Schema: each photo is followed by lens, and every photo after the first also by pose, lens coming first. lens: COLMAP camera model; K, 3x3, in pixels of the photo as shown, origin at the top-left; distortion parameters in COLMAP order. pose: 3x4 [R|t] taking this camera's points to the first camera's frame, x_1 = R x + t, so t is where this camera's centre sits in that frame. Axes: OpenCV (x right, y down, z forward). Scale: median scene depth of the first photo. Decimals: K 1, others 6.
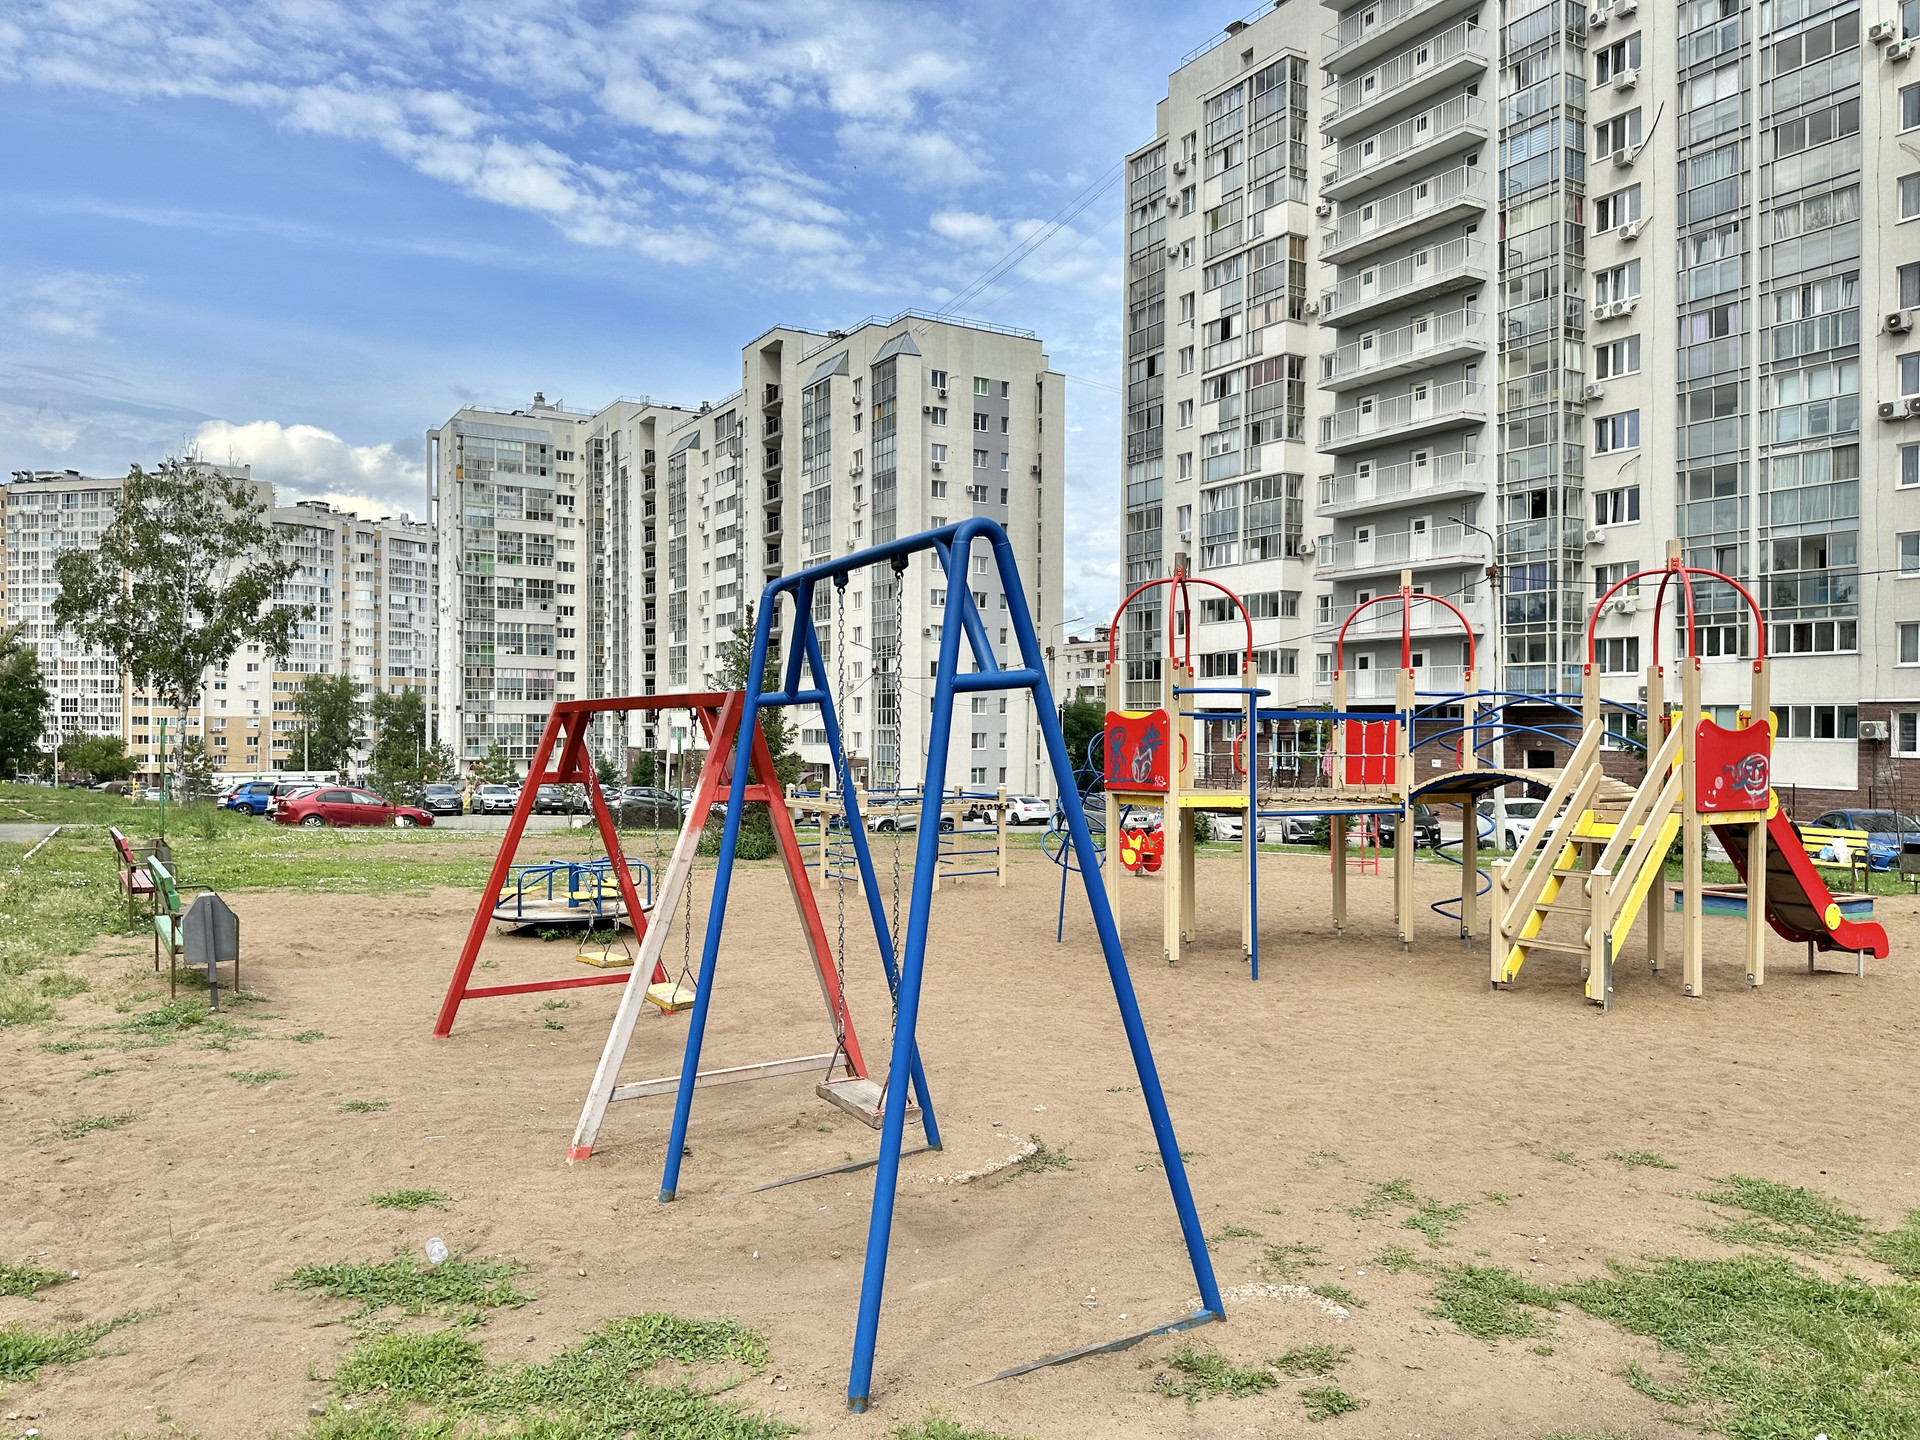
lens RADIAL K [[1338.2, 0, 964.1], [0, 1338.2, 754.2], [0, 0, 1]] dist [0.118984, -0.122116]
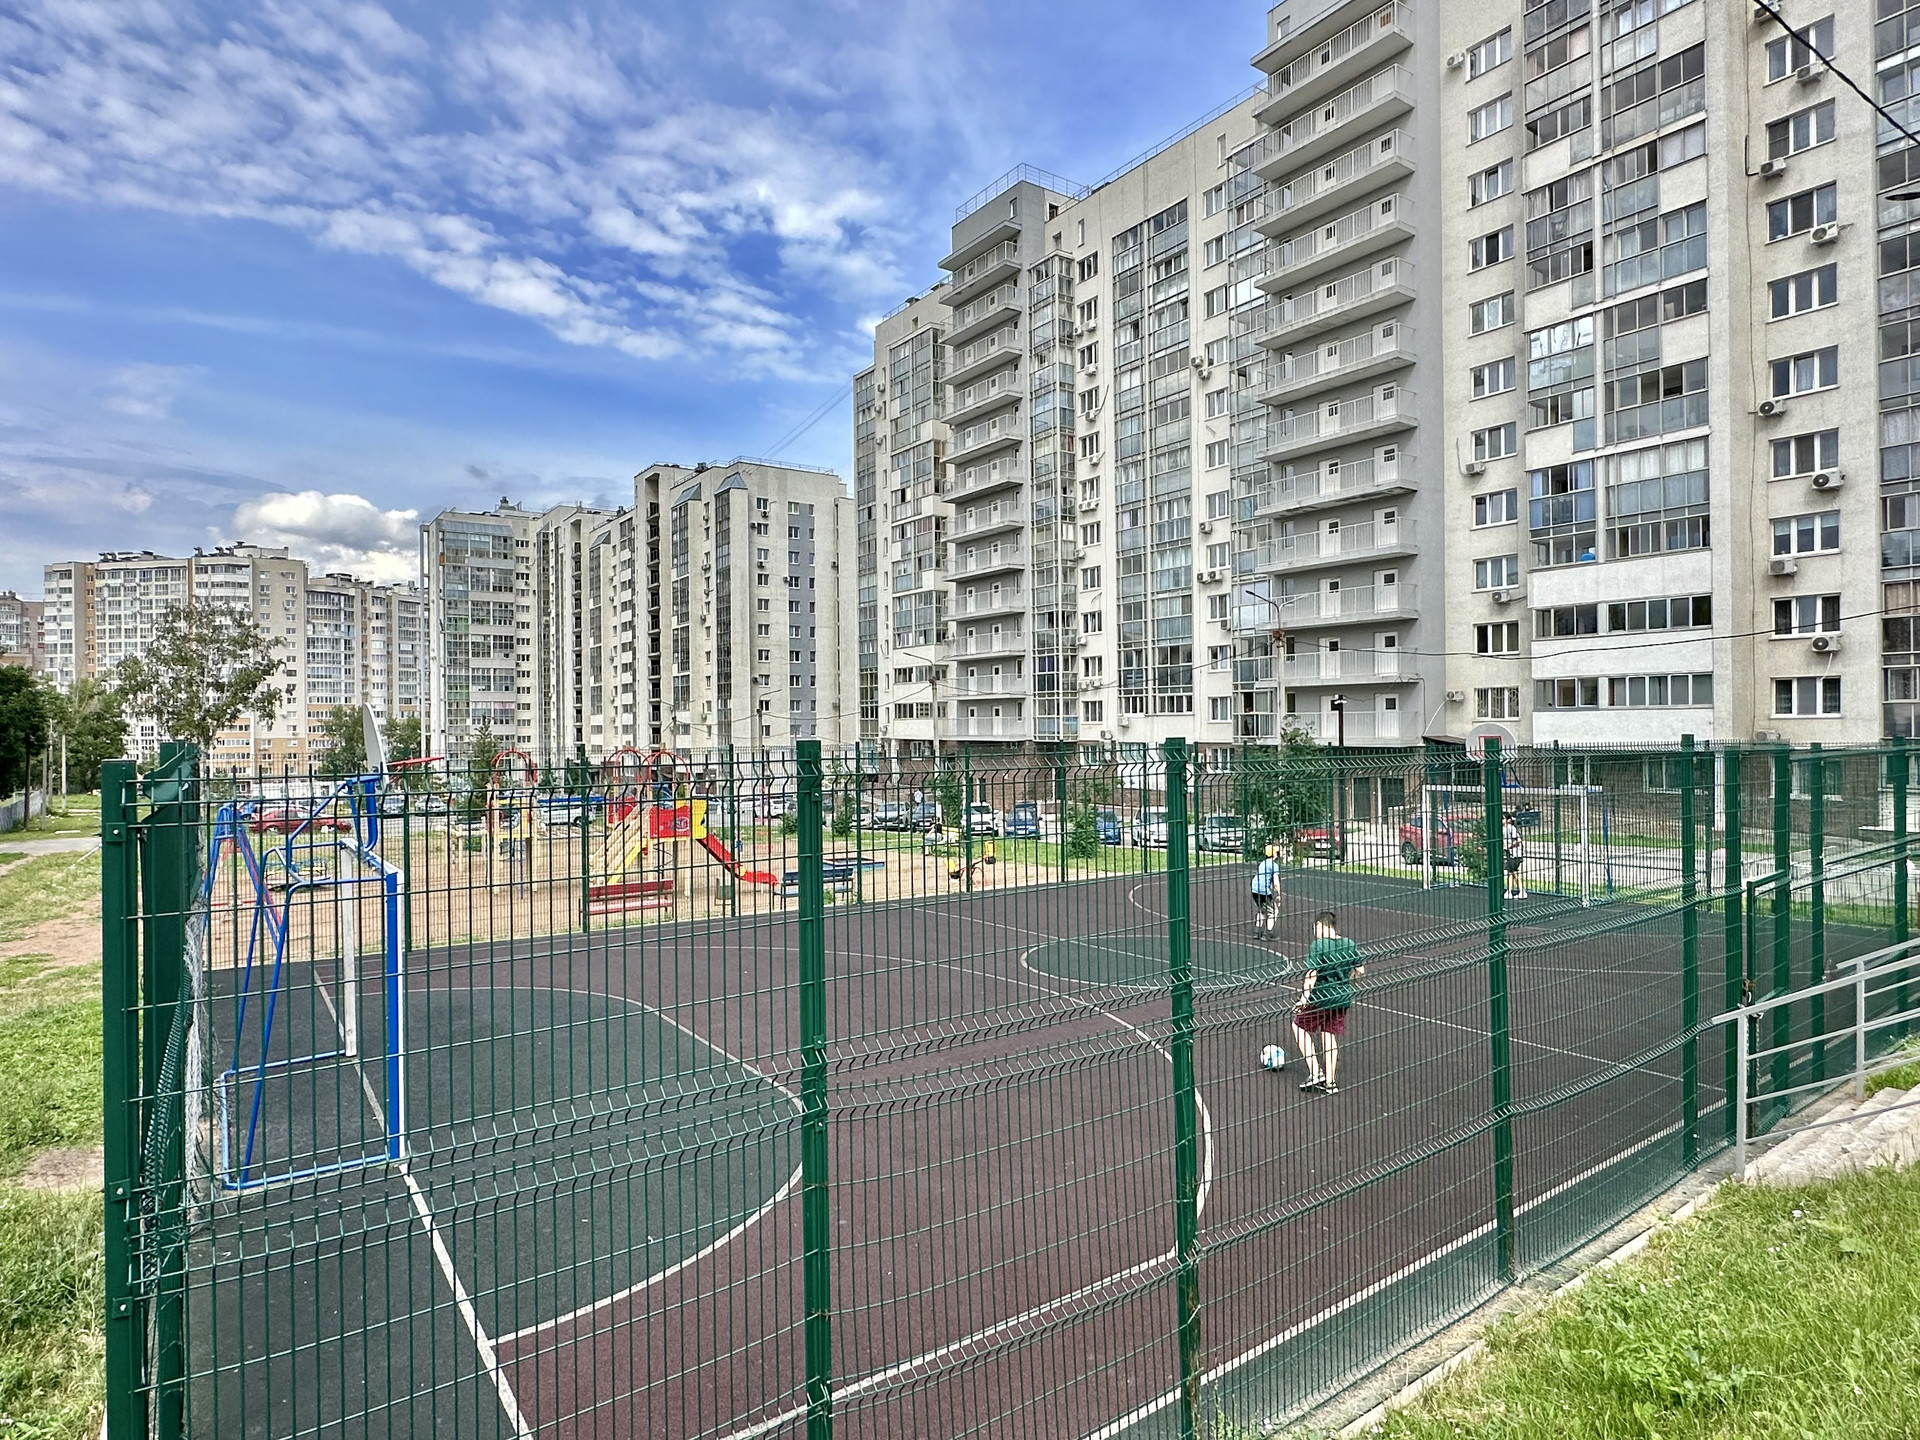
lens RADIAL K [[1072.4, 0, 961.4], [0, 1072.4, 766.4], [0, 0, 1]] dist [0.028782, 0.001085]
pose [[0.998002, -0.018548, 0.060399, 0.116128], [0.017463, 0.999677, 0.018444, -0.015506], [-0.060722, -0.017353, 0.998004, -0.156254]]
